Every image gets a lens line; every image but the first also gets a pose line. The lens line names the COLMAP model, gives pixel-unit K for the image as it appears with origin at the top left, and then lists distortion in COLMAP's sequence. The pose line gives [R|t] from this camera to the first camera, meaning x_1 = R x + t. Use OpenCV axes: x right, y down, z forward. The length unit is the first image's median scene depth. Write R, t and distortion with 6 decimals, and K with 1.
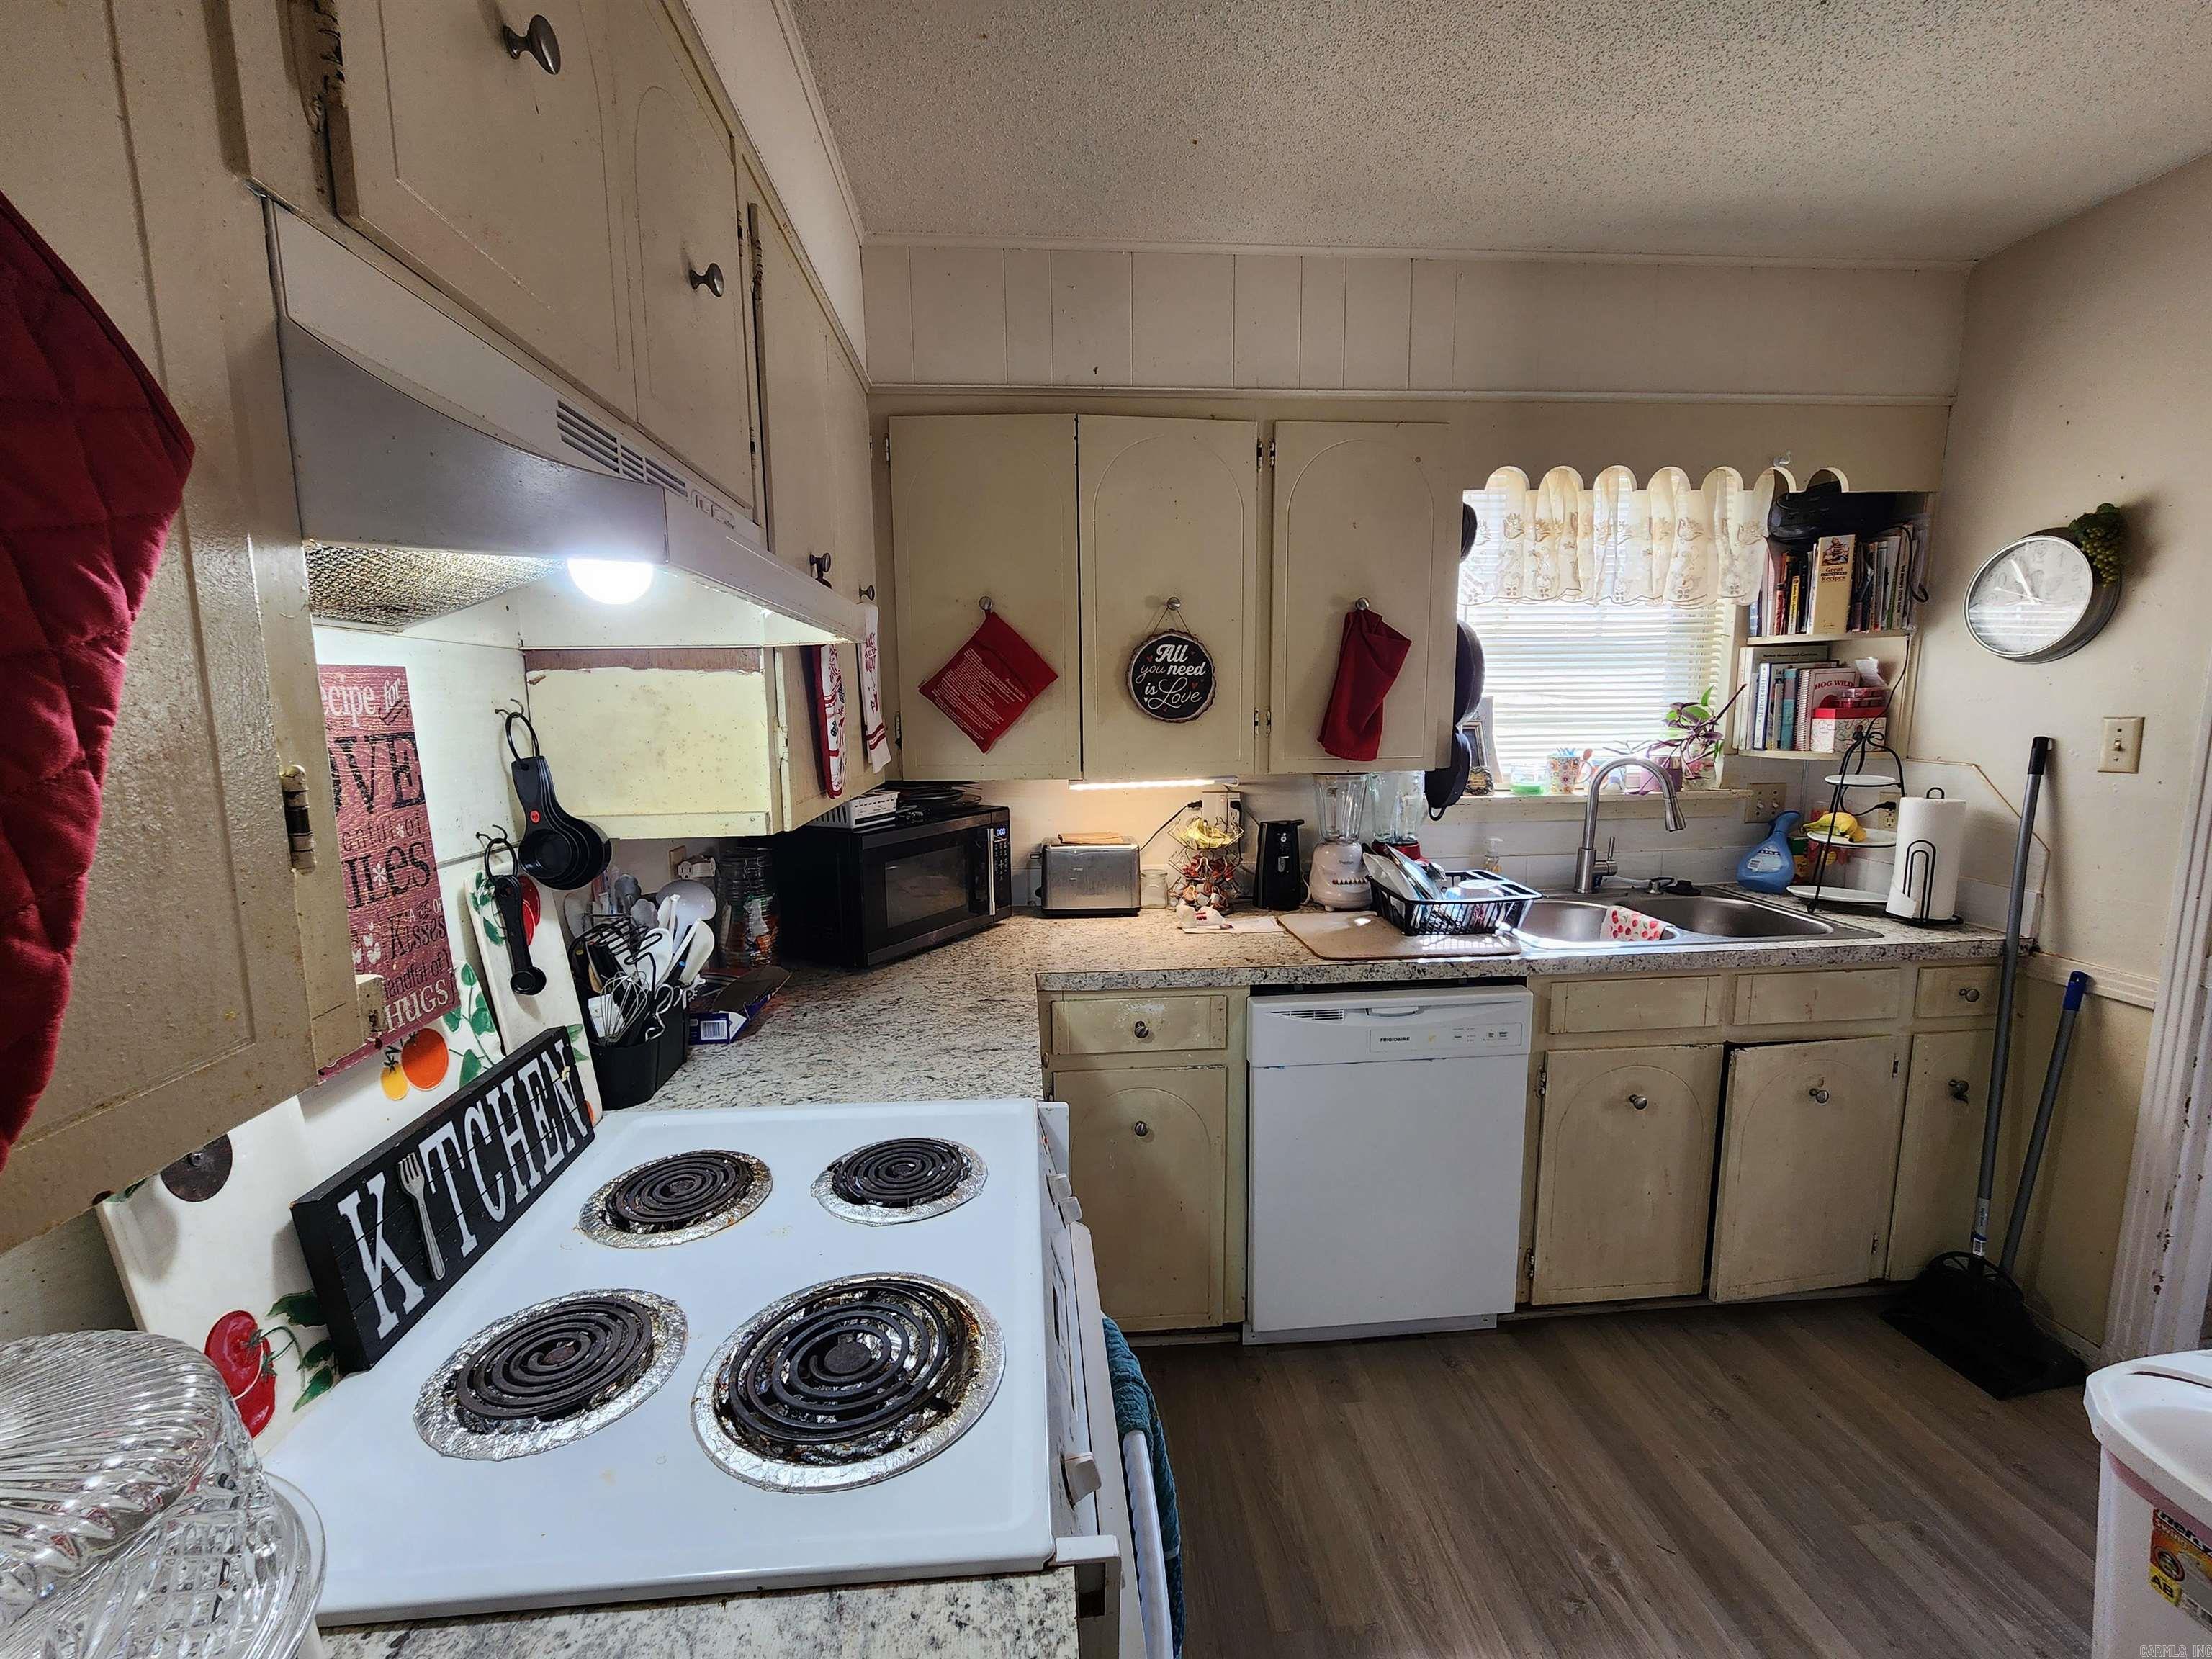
lens RADIAL K [[900.3, 0, 1099.6], [0, 900.3, 827.5], [0, 0, 1]] dist [0.001633, 0.000042]
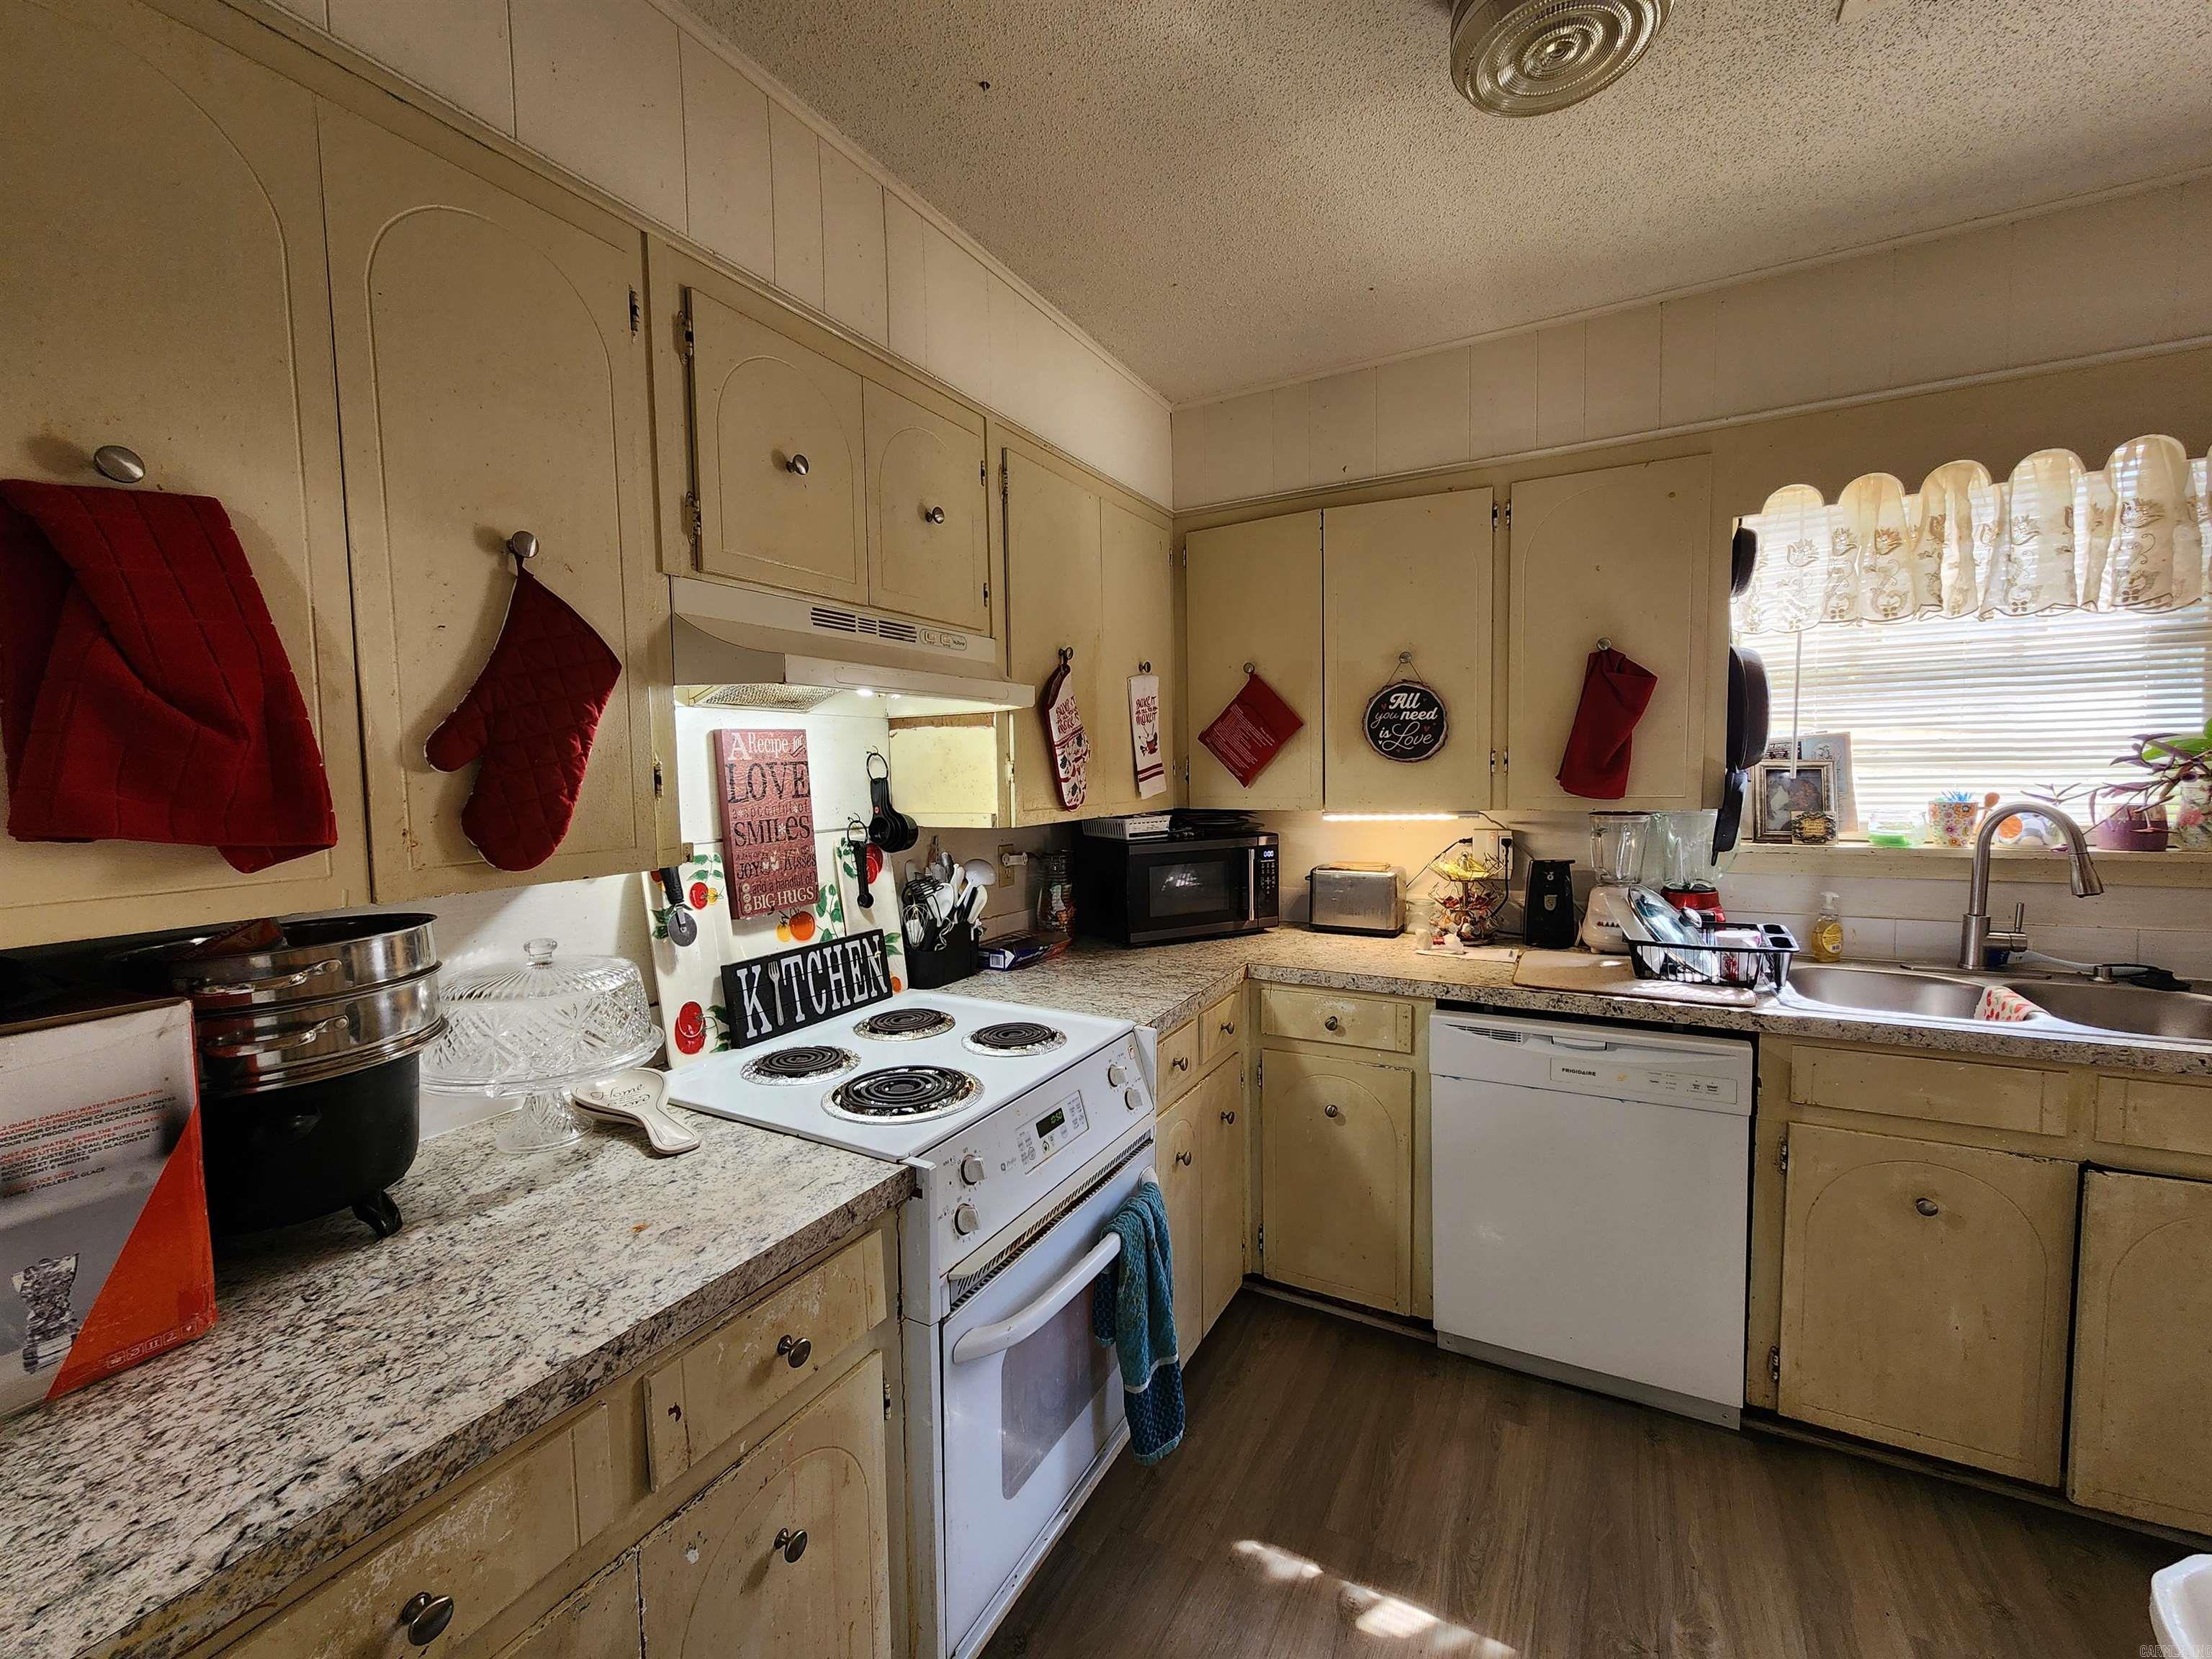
lens RADIAL K [[900.3, 0, 1112.2], [0, 900.3, 829.3], [0, 0, 1]] dist [0.001633, 0.000042]
pose [[0.839390, 0.033905, -0.542472, 0.407983], [-0.064698, 0.997189, -0.037784, 0.034734], [0.539666, 0.066813, 0.839224, -0.139824]]
